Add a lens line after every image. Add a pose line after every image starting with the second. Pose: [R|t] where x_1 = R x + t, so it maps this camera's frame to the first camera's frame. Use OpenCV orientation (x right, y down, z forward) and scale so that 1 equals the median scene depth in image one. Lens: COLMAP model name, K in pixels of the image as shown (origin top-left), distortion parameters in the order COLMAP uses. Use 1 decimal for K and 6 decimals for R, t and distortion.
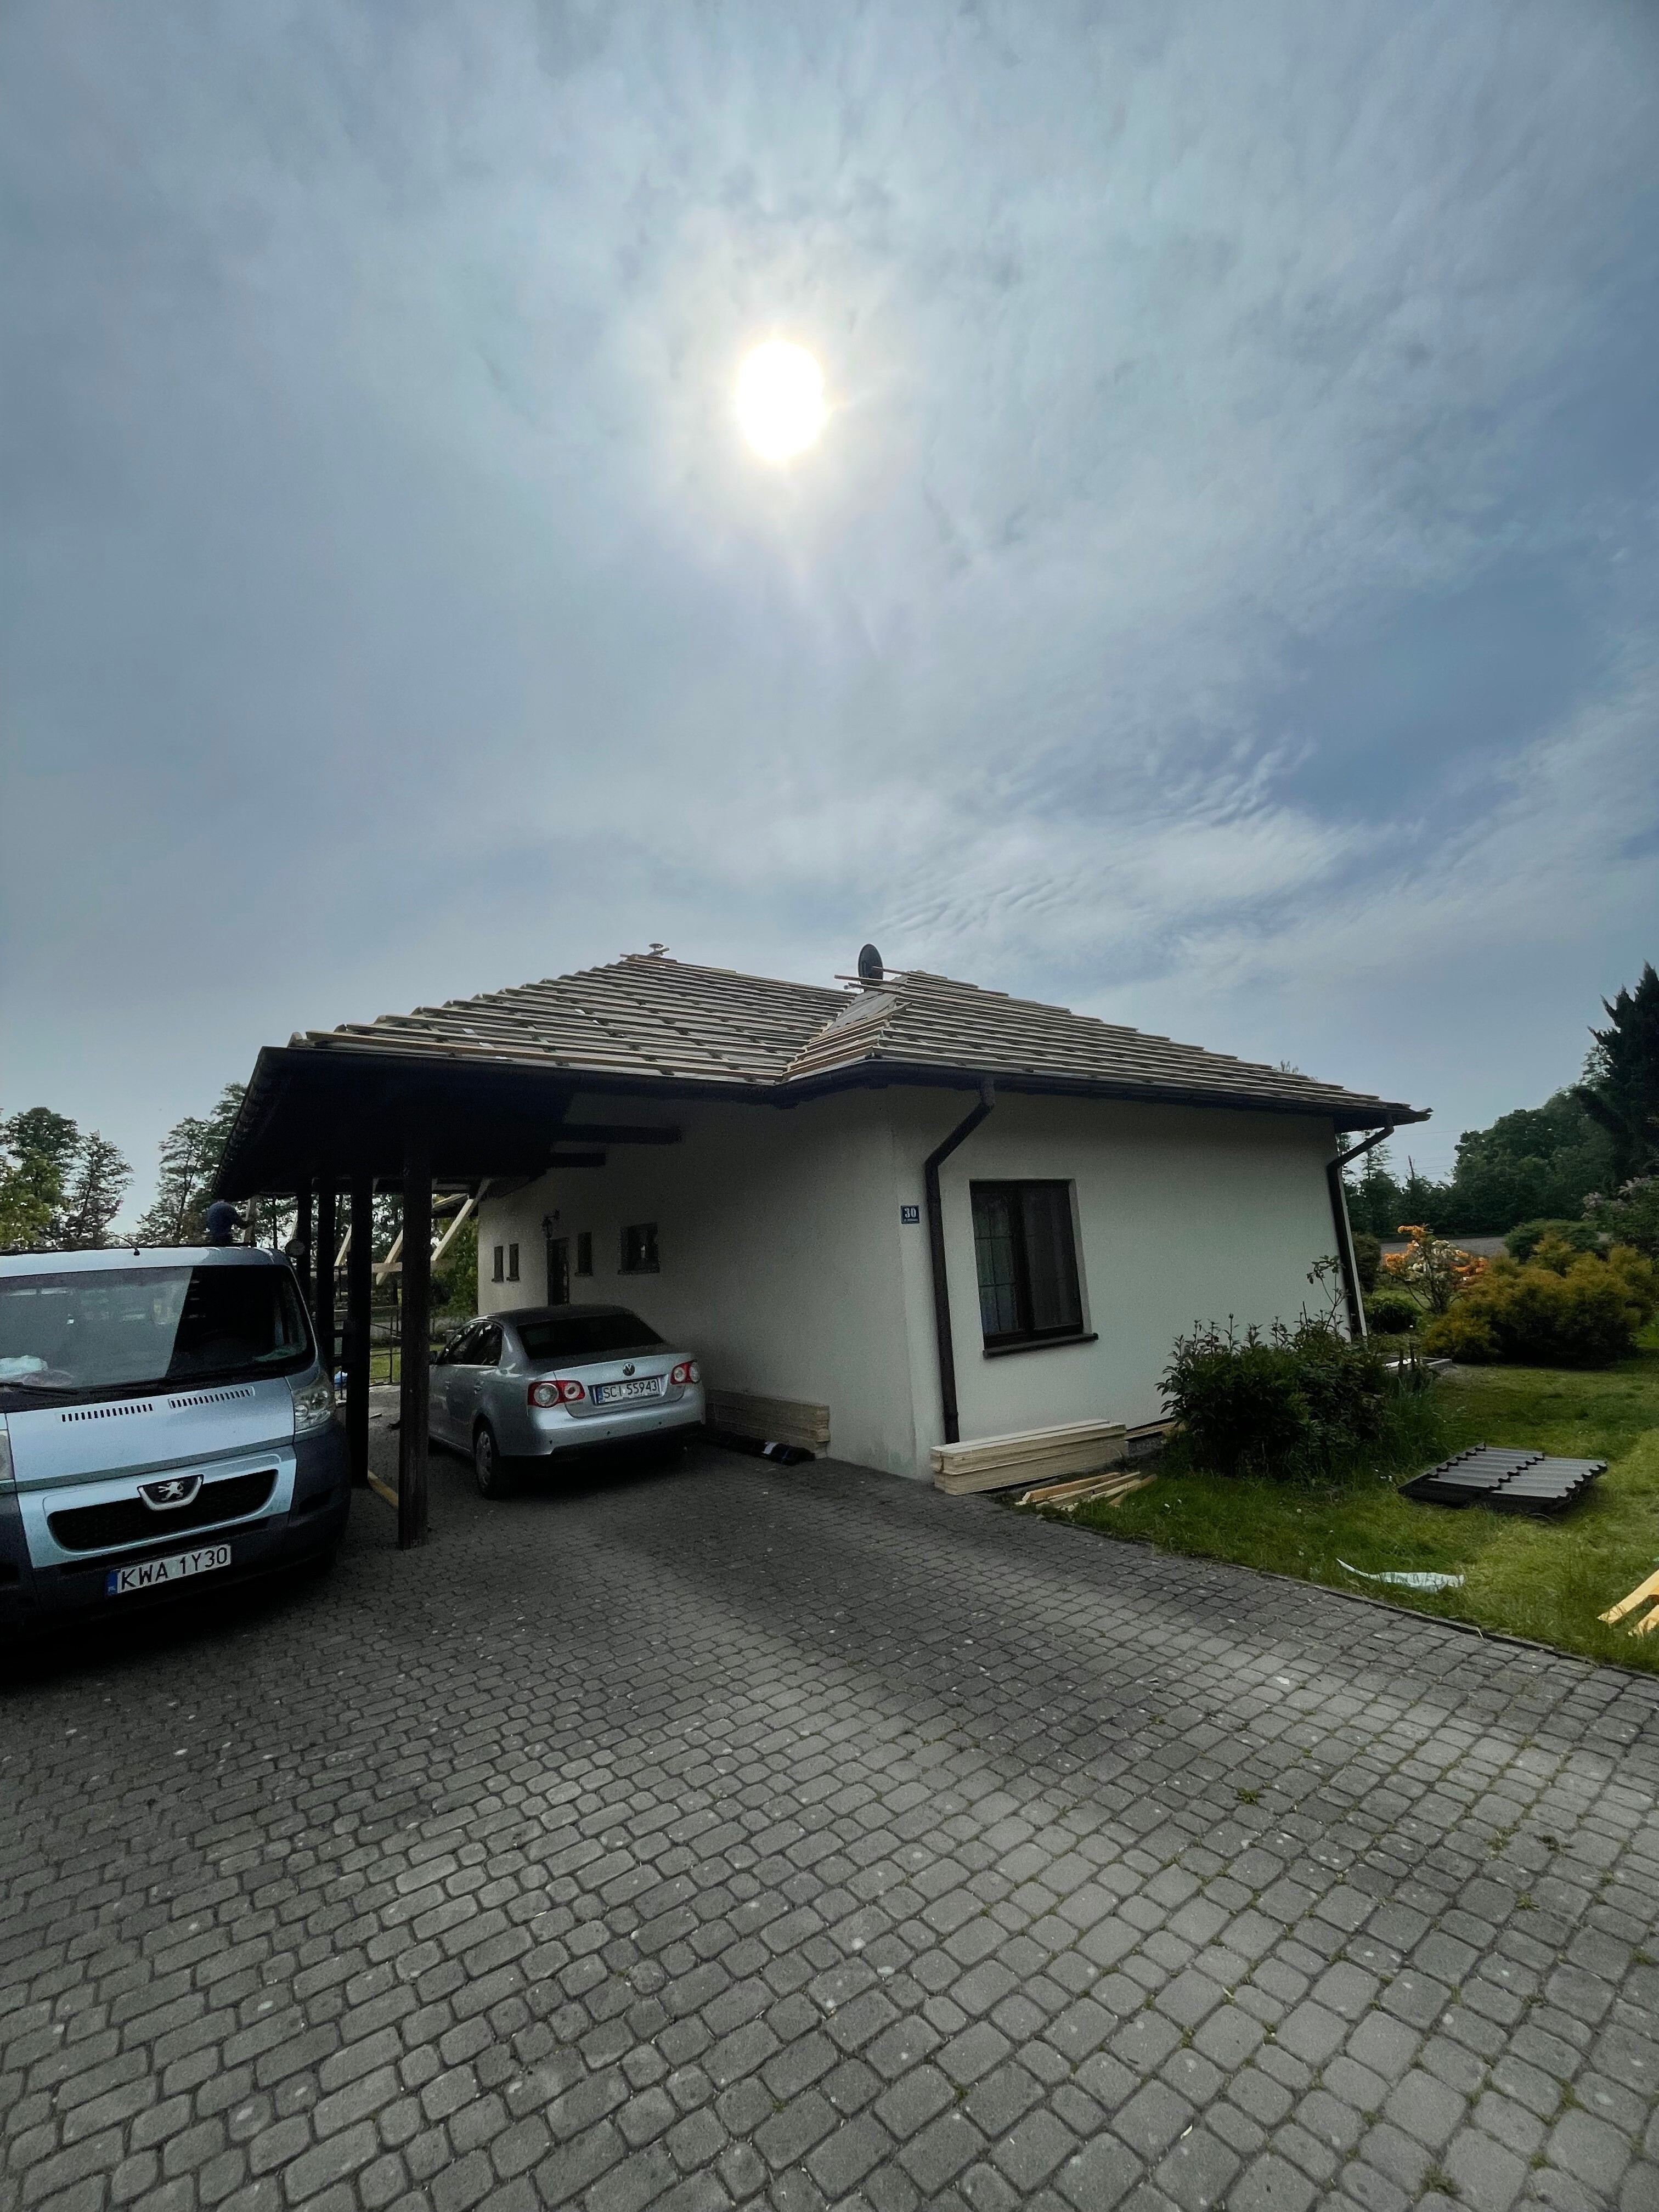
lens RADIAL K [[876.2, 0, 829.5], [0, 876.2, 1106.0], [0, 0, 1]] dist [-0.000242, -0.000431]
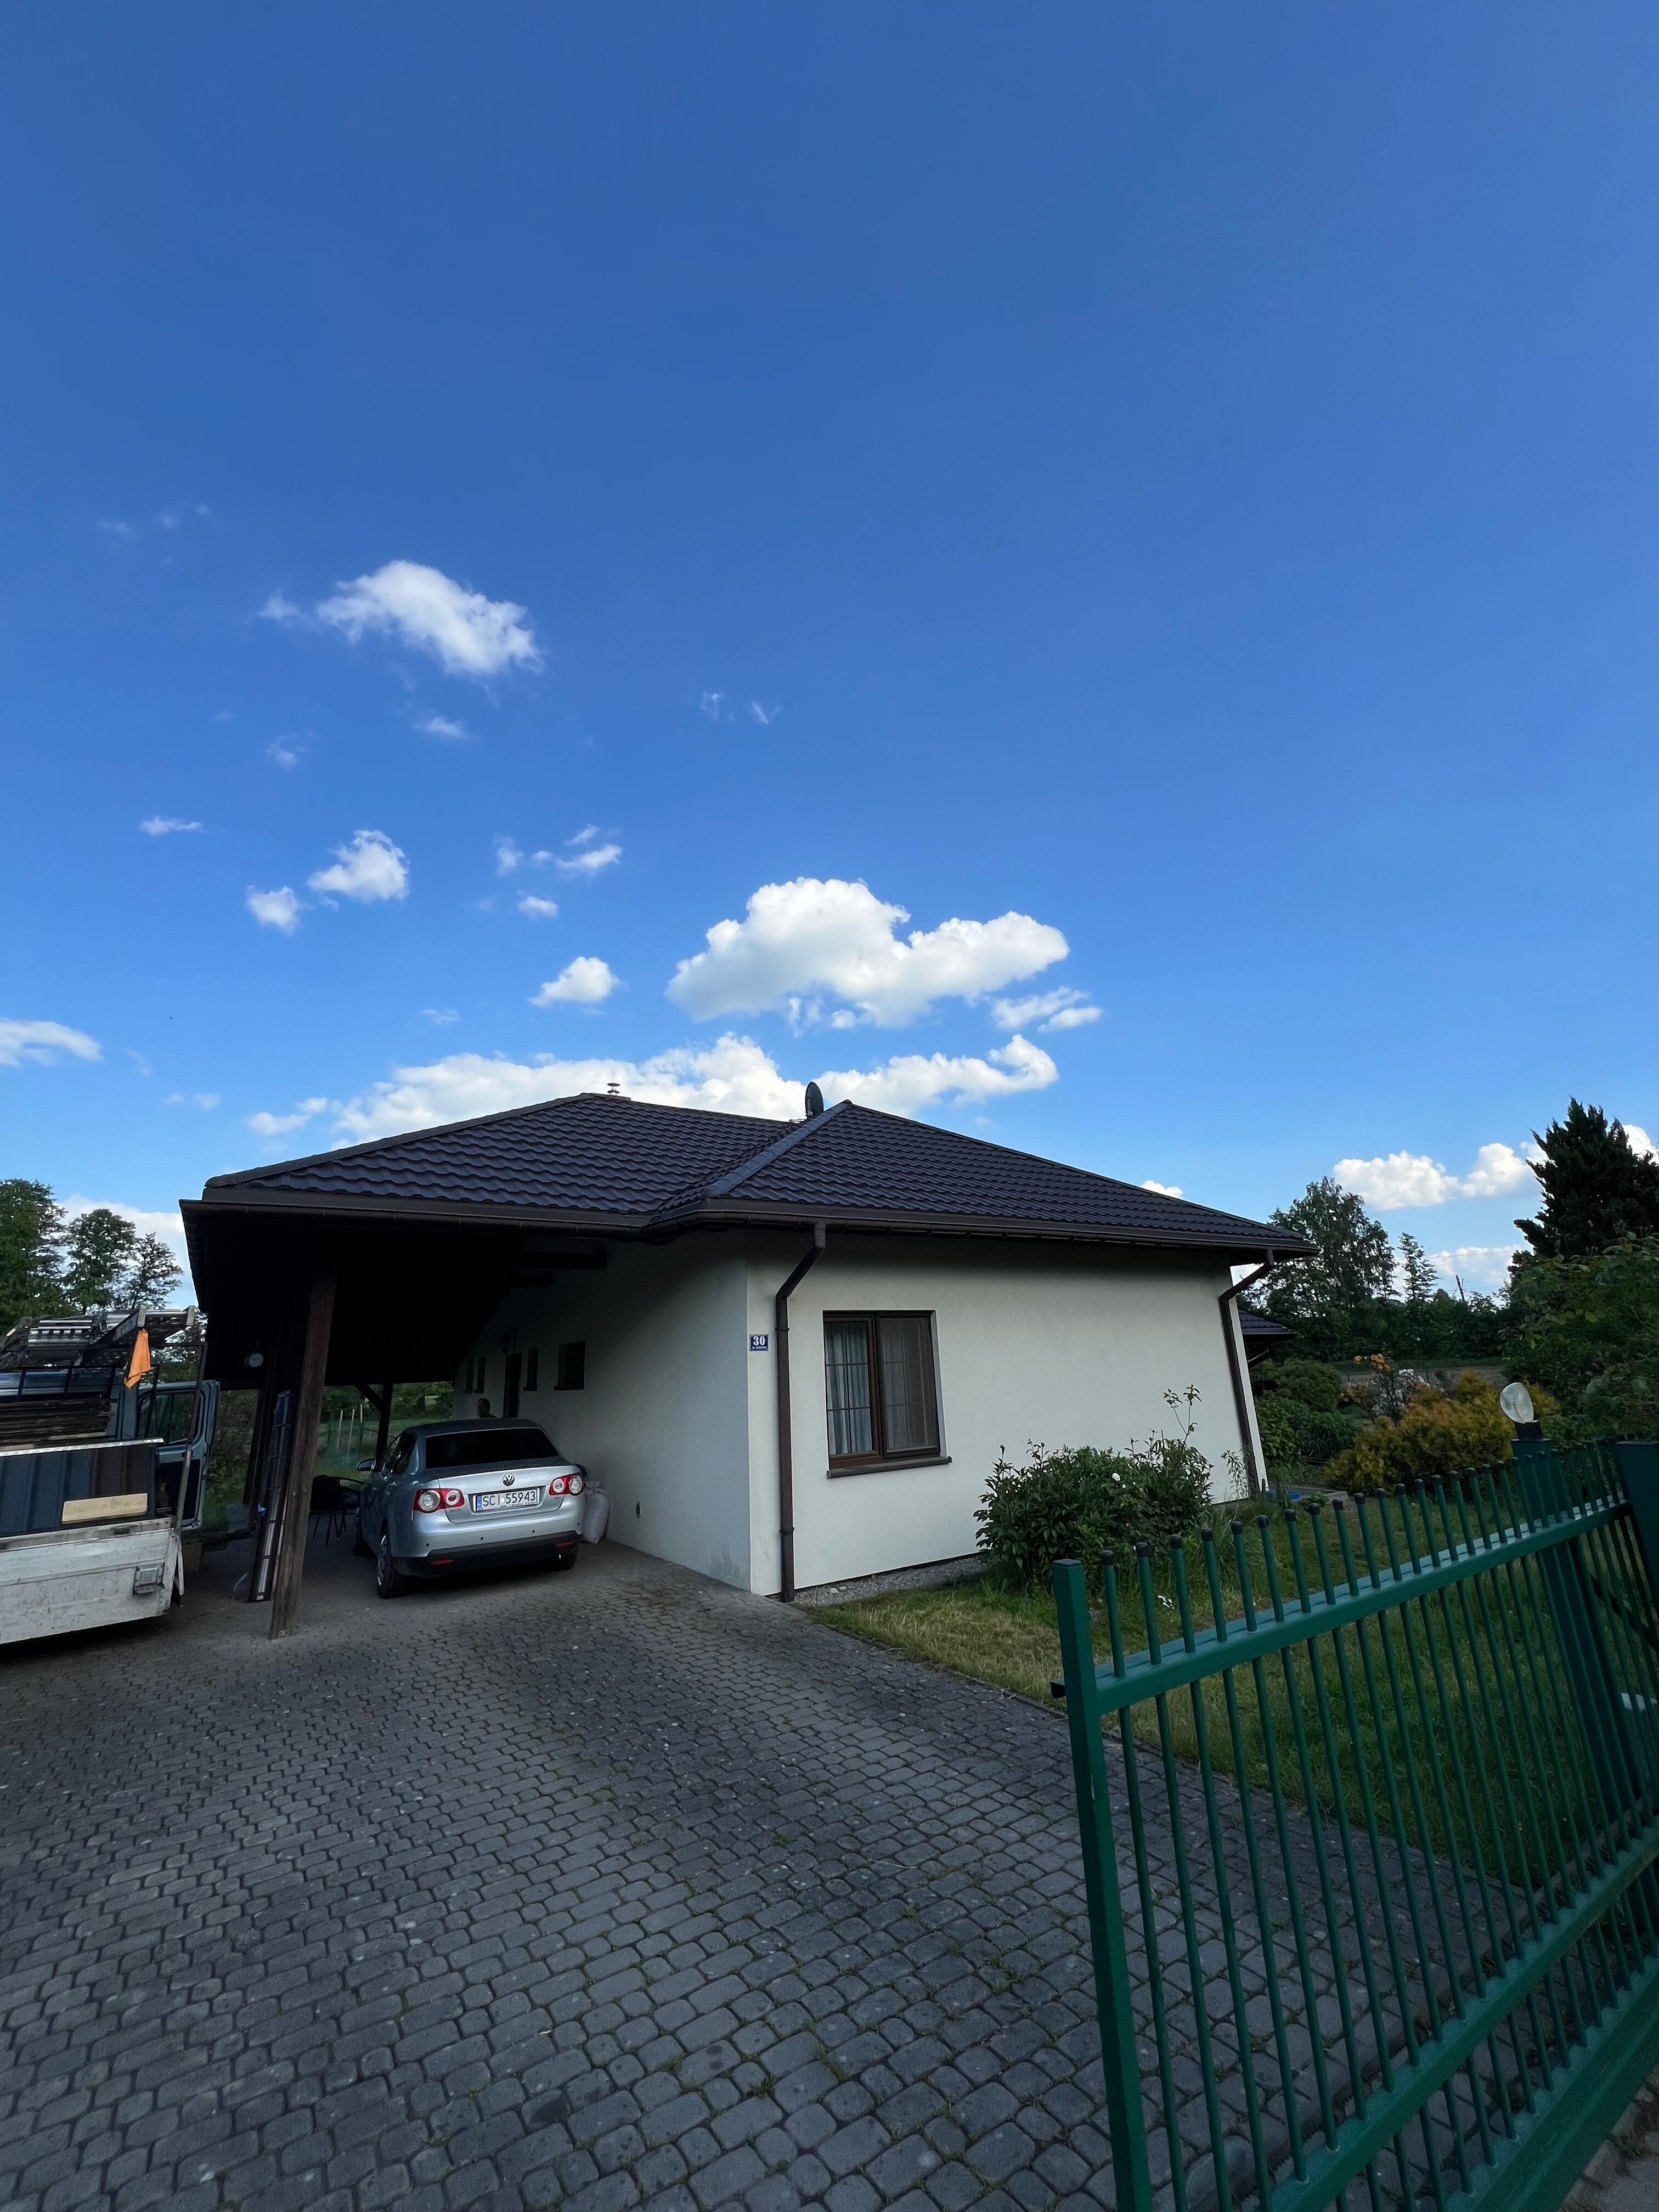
lens RADIAL K [[880.5, 0, 839.9], [0, 880.5, 1118.3], [0, 0, 1]] dist [0.000402, 0.000189]
pose [[0.998919, 0.006300, -0.046065, 0.359833], [-0.011217, 0.994165, -0.107282, -0.060946], [0.045121, 0.107682, 0.993161, -0.210552]]
